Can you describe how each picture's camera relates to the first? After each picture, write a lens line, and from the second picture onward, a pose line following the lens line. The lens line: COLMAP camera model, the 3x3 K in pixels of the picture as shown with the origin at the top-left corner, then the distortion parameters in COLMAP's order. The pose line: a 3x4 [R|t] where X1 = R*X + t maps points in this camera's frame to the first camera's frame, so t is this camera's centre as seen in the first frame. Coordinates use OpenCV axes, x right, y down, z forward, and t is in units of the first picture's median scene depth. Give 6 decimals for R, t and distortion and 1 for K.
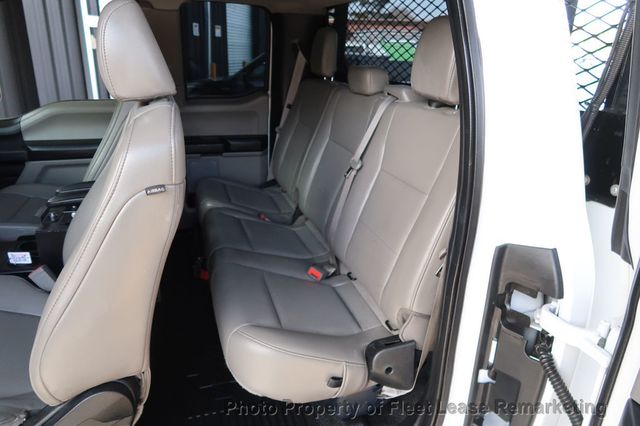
lens RADIAL K [[446.7, 0, 317.8], [0, 446.7, 208.6], [0, 0, 1]] dist [-0.001855, -0.000785]
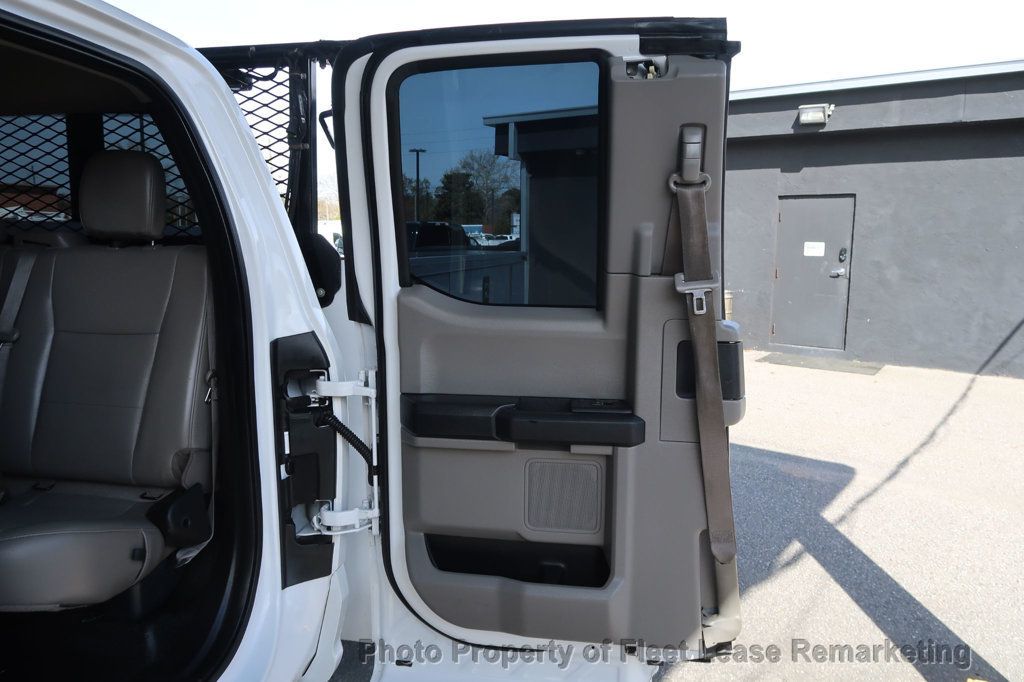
lens RADIAL K [[714.8, 0, 507.7], [0, 714.8, 341.2], [0, 0, 1]] dist [-0.001855, -0.000785]
pose [[0.480147, -0.149769, 0.864308, -0.702332], [0.303515, 0.952820, -0.003504, 0.214143], [-0.823005, 0.264013, 0.502951, -0.338126]]
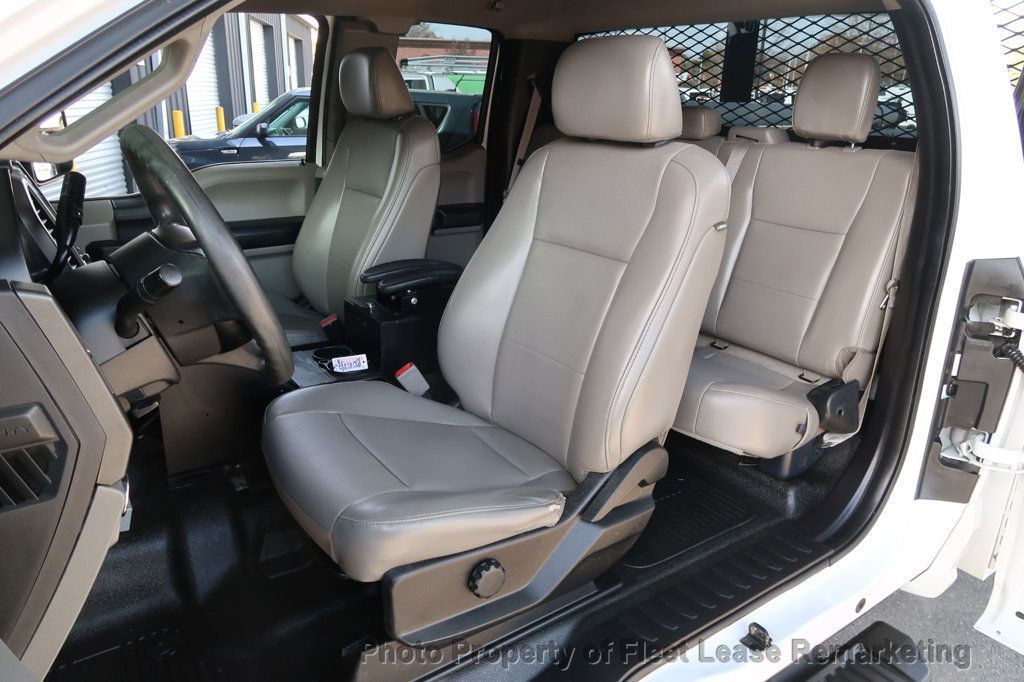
lens RADIAL K [[714.8, 0, 515.8], [0, 714.8, 336.0], [0, 0, 1]] dist [-0.001855, -0.000785]
pose [[0.952521, -0.103109, 0.286483, -0.943254], [0.104437, 0.994474, 0.010683, 0.101766], [-0.286002, 0.019744, 0.958026, -0.303366]]
